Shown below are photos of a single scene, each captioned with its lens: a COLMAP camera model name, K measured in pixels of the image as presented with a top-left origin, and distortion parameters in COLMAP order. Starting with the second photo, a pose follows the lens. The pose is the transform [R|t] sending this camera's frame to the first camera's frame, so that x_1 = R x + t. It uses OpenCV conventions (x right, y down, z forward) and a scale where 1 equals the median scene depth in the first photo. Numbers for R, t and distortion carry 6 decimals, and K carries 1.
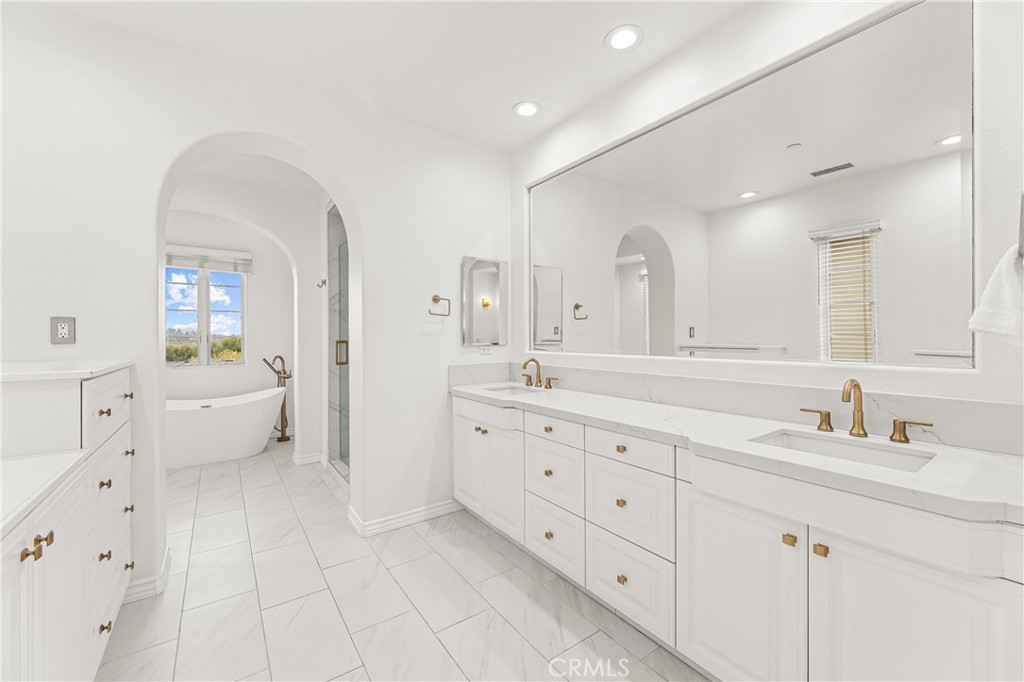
lens RADIAL K [[407.5, 0, 512.0], [0, 407.5, 341.0], [0, 0, 1]] dist [-0.000936, -0.000171]
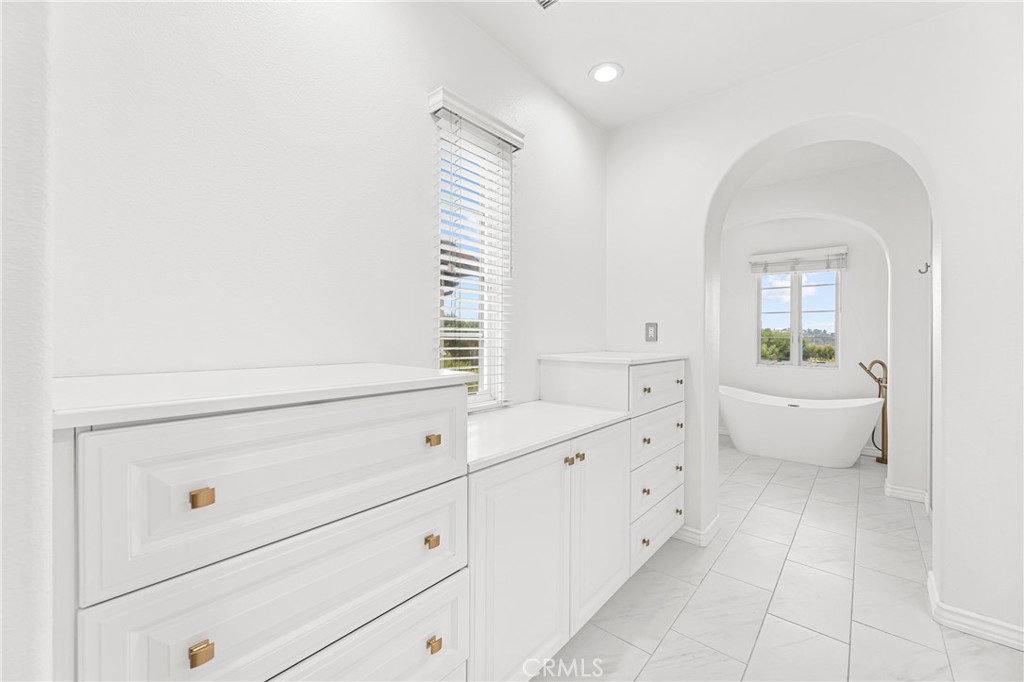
lens RADIAL K [[413.7, 0, 512.0], [0, 413.7, 341.0], [0, 0, 1]] dist [0.000511, 0.000047]
pose [[0.234446, 0.014752, -0.972017, 0.098690], [-0.017231, 0.999791, 0.011018, -0.000771], [0.971977, 0.014165, 0.234651, 0.069969]]
